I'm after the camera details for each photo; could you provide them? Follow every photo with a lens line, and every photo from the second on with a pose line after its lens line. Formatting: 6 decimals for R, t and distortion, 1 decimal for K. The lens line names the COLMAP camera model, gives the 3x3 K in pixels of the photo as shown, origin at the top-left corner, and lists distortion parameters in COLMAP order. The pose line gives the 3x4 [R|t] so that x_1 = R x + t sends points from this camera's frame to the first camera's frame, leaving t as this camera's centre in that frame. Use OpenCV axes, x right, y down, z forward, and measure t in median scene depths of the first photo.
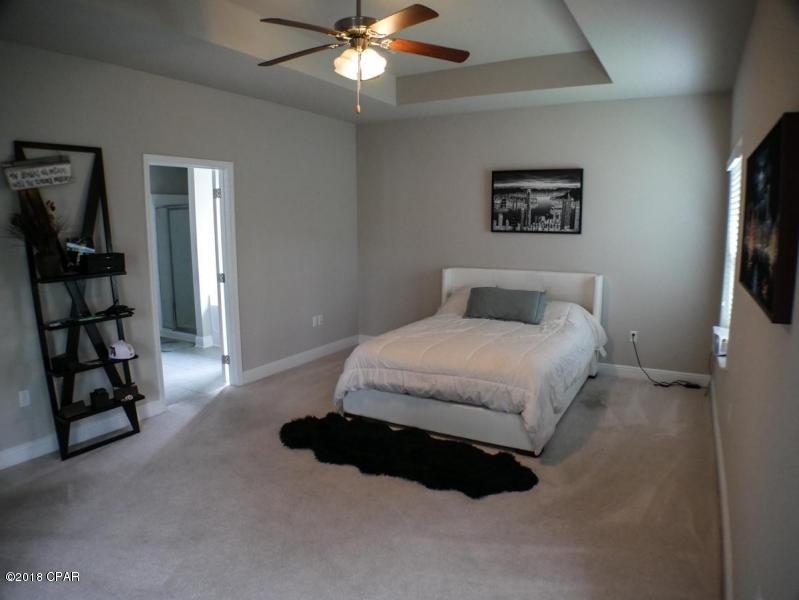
lens RADIAL K [[526.8, 0, 399.5], [0, 526.8, 300.0], [0, 0, 1]] dist [-0.138126, 0.027605]
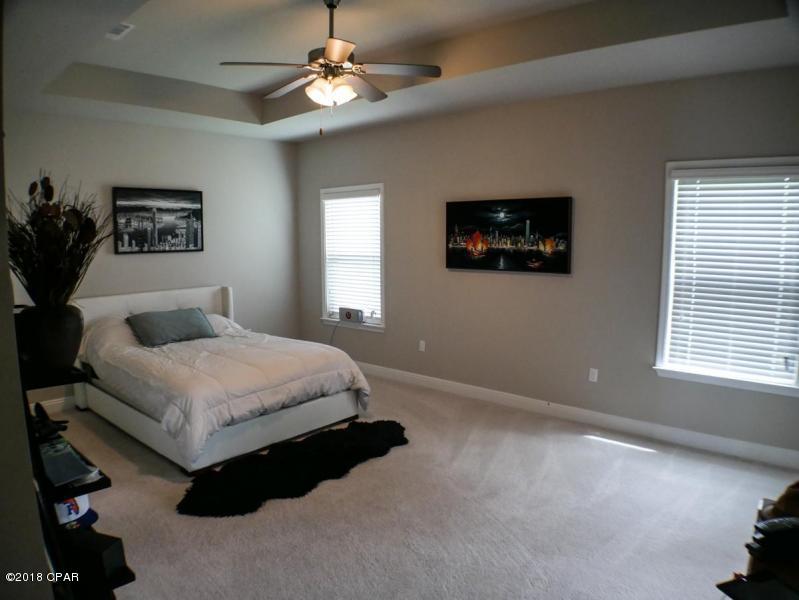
lens RADIAL K [[526.8, 0, 399.5], [0, 526.8, 300.0], [0, 0, 1]] dist [-0.138126, 0.027605]
pose [[0.193075, -0.118191, 0.974039, -0.629681], [0.153776, 0.984096, 0.088929, -0.058382], [-0.969059, 0.132614, 0.208179, 0.380579]]
